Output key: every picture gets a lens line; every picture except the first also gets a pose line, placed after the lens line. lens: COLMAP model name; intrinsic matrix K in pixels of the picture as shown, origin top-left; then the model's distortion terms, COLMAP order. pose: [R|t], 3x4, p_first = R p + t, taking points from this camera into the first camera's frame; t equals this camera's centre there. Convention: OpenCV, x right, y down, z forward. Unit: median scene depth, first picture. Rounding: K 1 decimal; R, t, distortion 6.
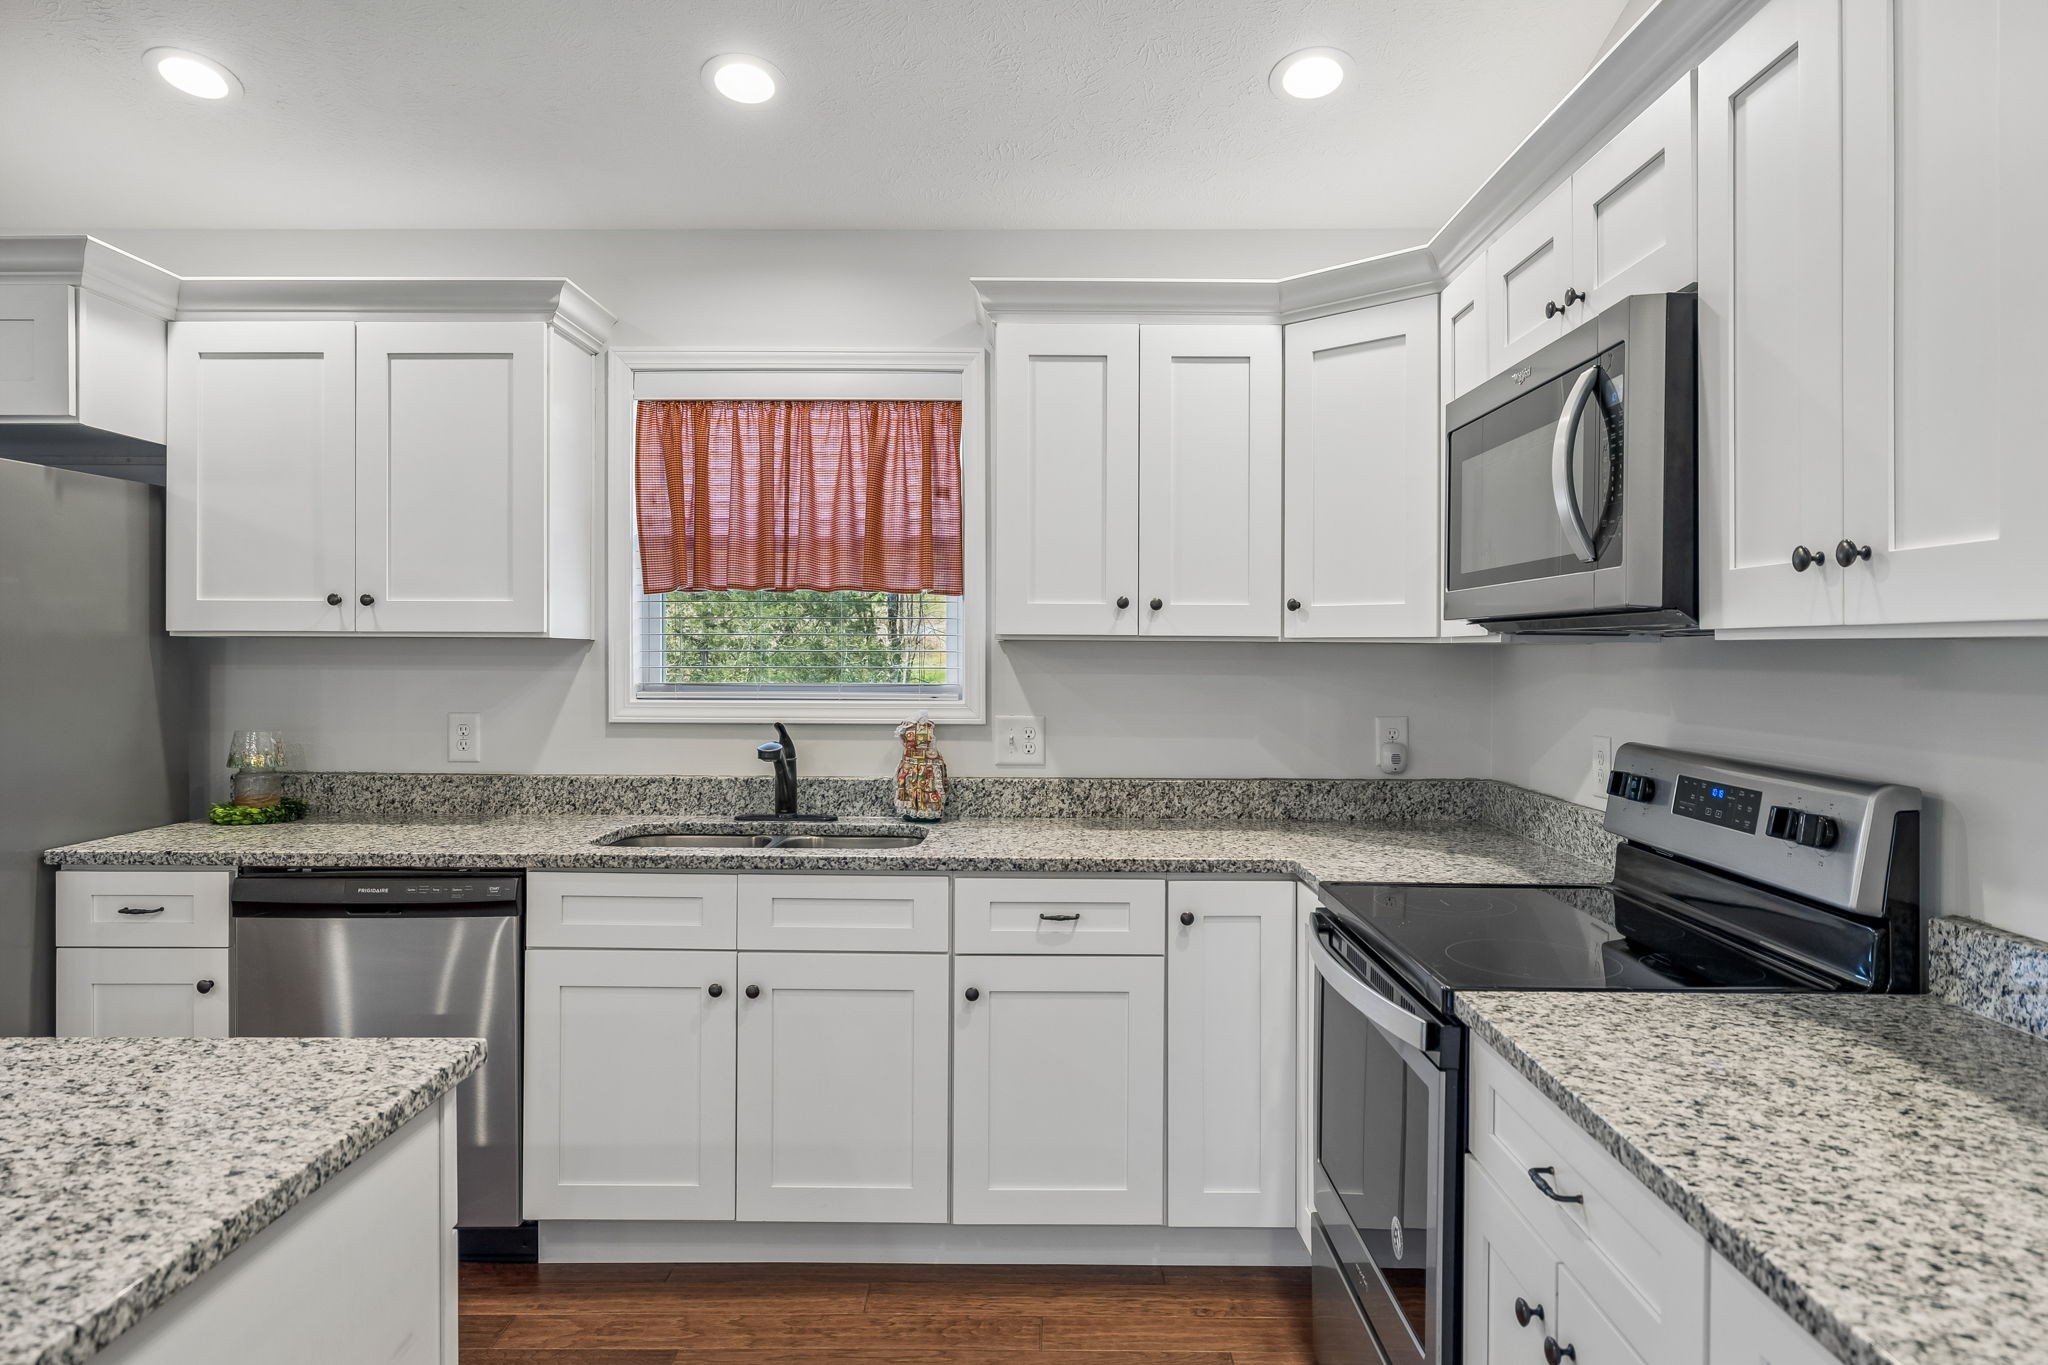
lens RADIAL K [[1276.3, 0, 1024.0], [0, 1276.3, 682.5], [0, 0, 1]] dist [0.000715, 0.001385]
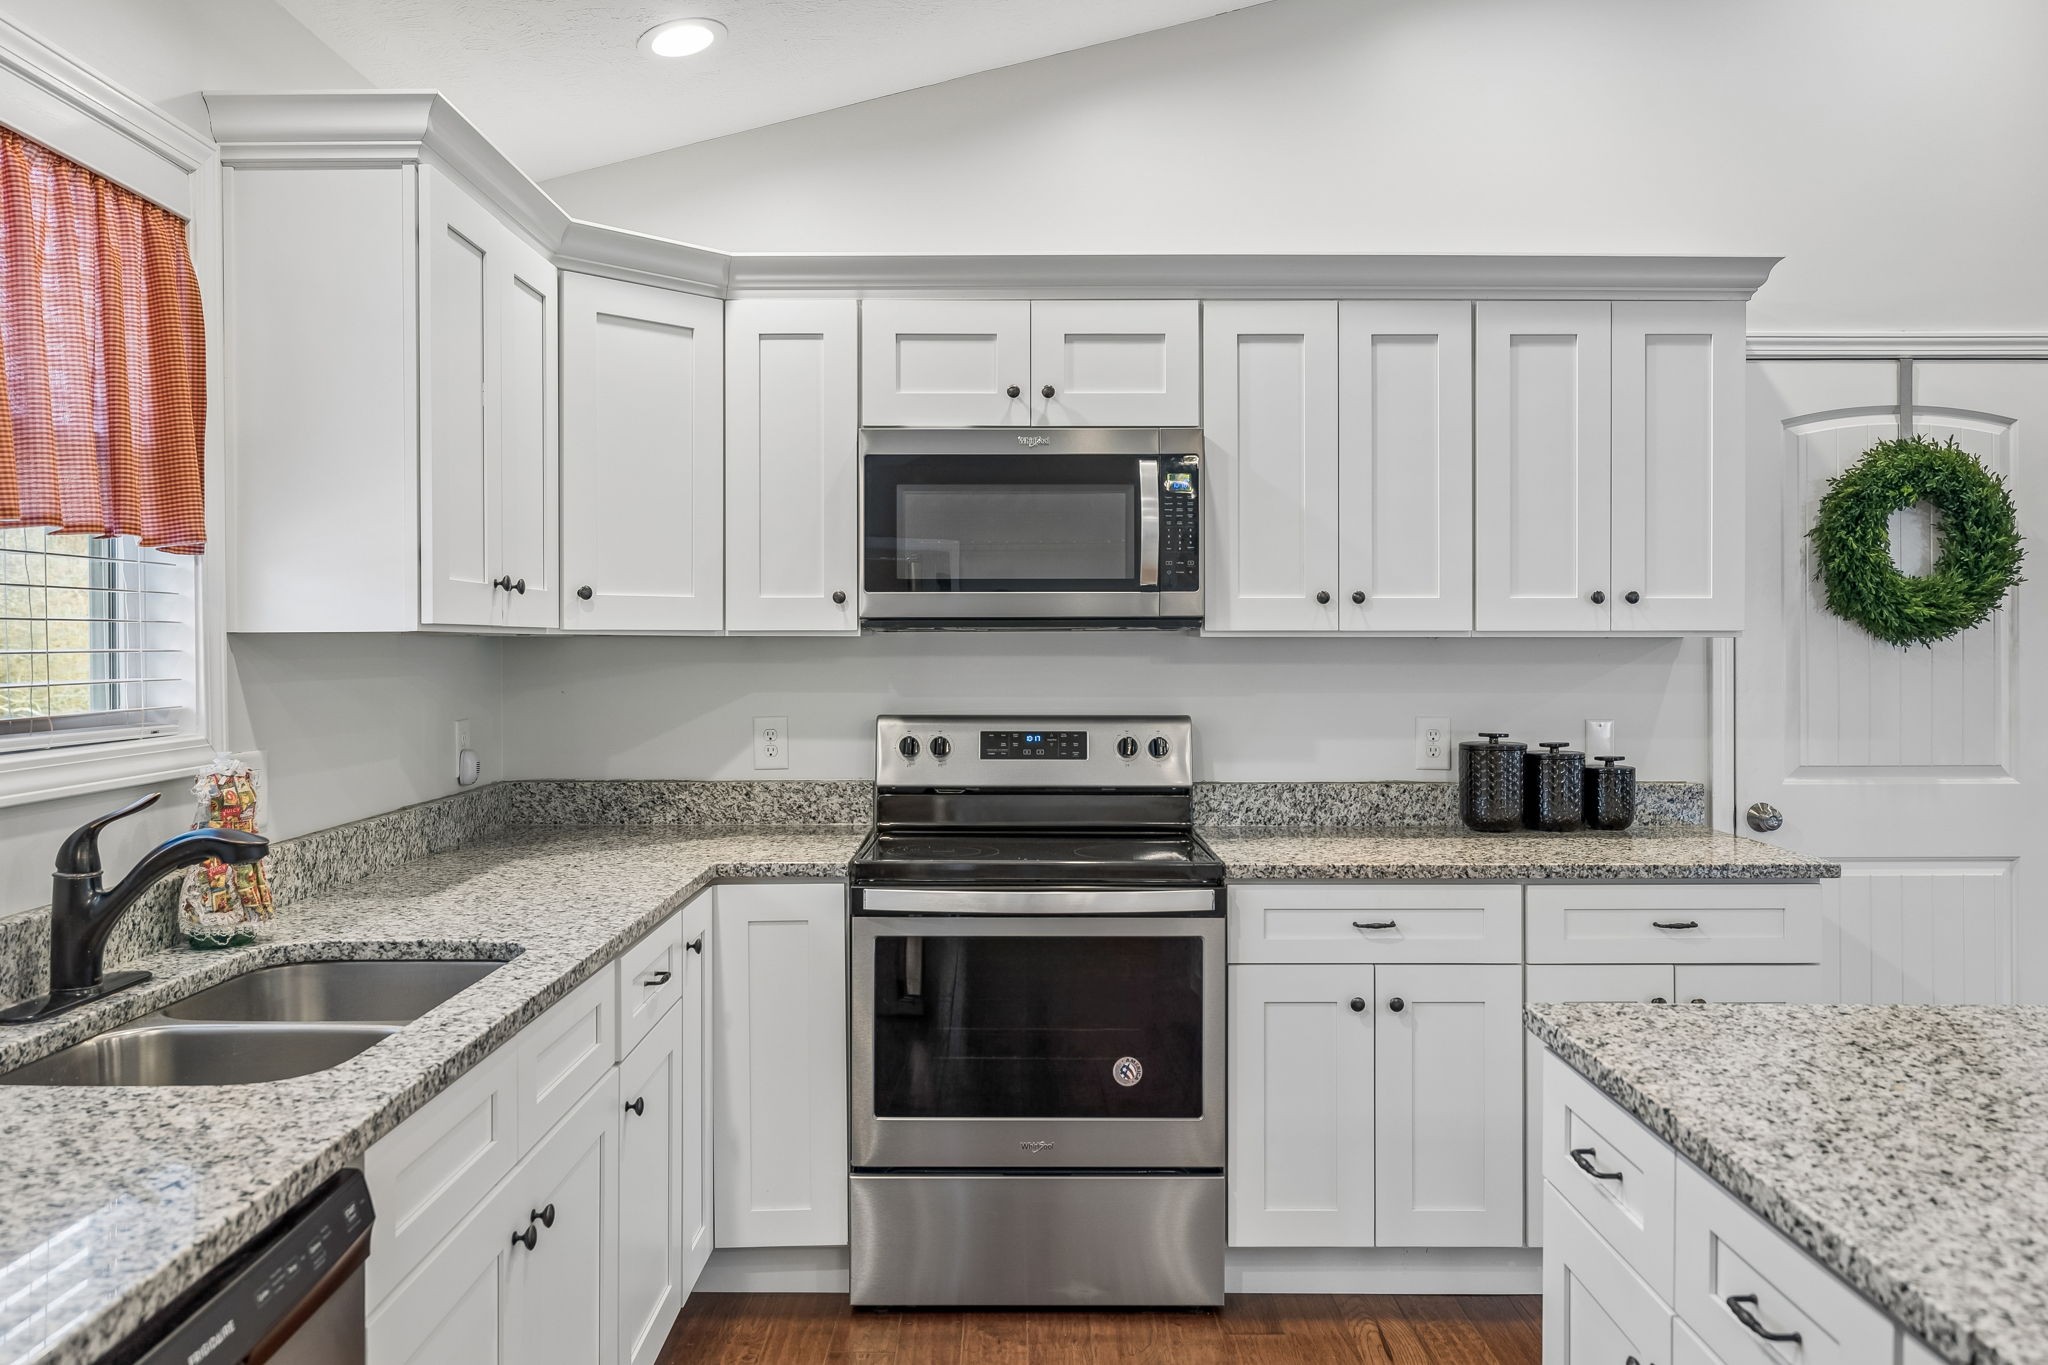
lens RADIAL K [[1530.8, 0, 1022.8], [0, 1530.8, 649.8], [0, 0, 1]] dist [-0.008107, -0.003653]
pose [[-0.012883, -0.008193, 0.999883, -1.592494], [0.027168, 0.999594, 0.008541, -0.040975], [-0.999548, 0.027275, -0.012656, 1.332261]]
